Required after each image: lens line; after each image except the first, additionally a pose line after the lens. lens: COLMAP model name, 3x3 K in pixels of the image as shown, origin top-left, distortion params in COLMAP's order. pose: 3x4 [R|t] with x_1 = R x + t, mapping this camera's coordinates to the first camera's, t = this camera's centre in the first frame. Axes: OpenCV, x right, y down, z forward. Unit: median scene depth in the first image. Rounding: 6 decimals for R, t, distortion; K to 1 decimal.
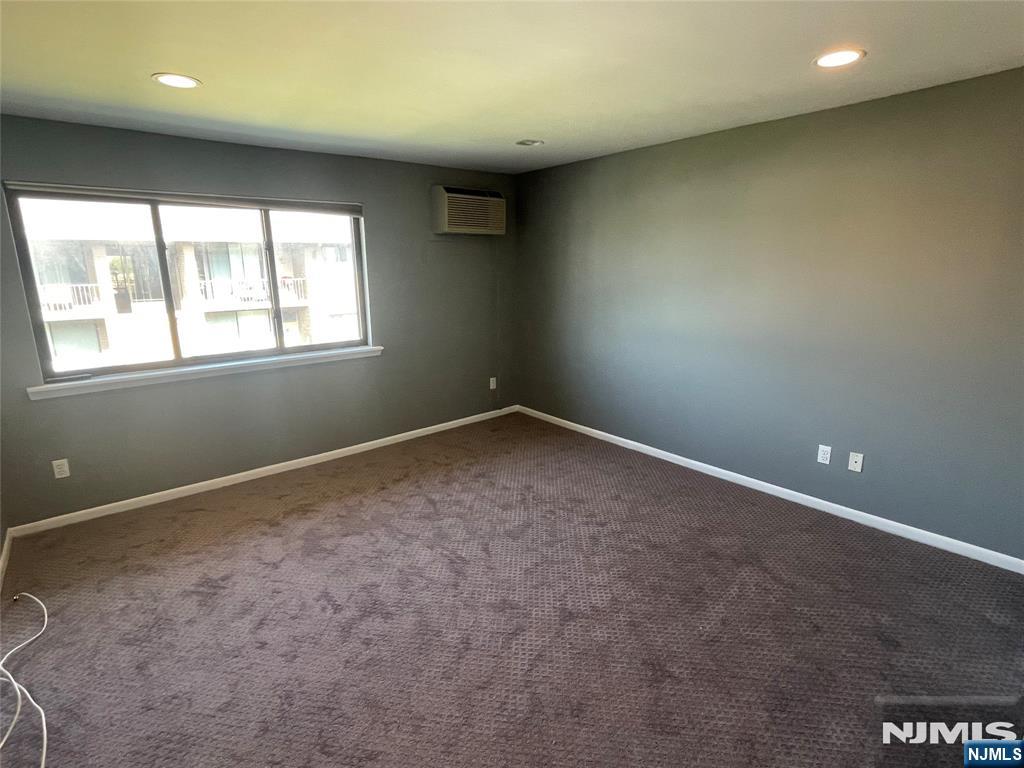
lens RADIAL K [[514.1, 0, 513.0], [0, 514.1, 366.9], [0, 0, 1]] dist [-0.000869, 0.000198]
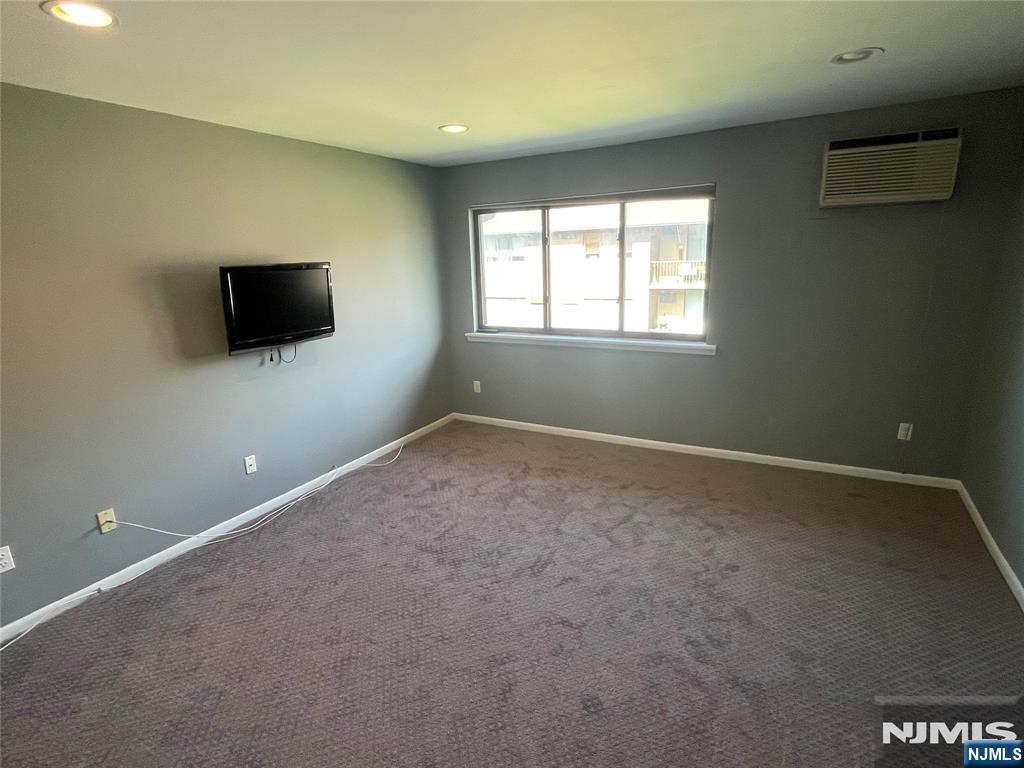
lens RADIAL K [[514.1, 0, 513.0], [0, 514.1, 366.9], [0, 0, 1]] dist [-0.000869, 0.000198]
pose [[0.376822, 0.196706, -0.905158, 0.529800], [-0.156998, 0.976616, 0.146876, -0.100819], [0.912884, 0.086762, 0.398893, 0.428099]]
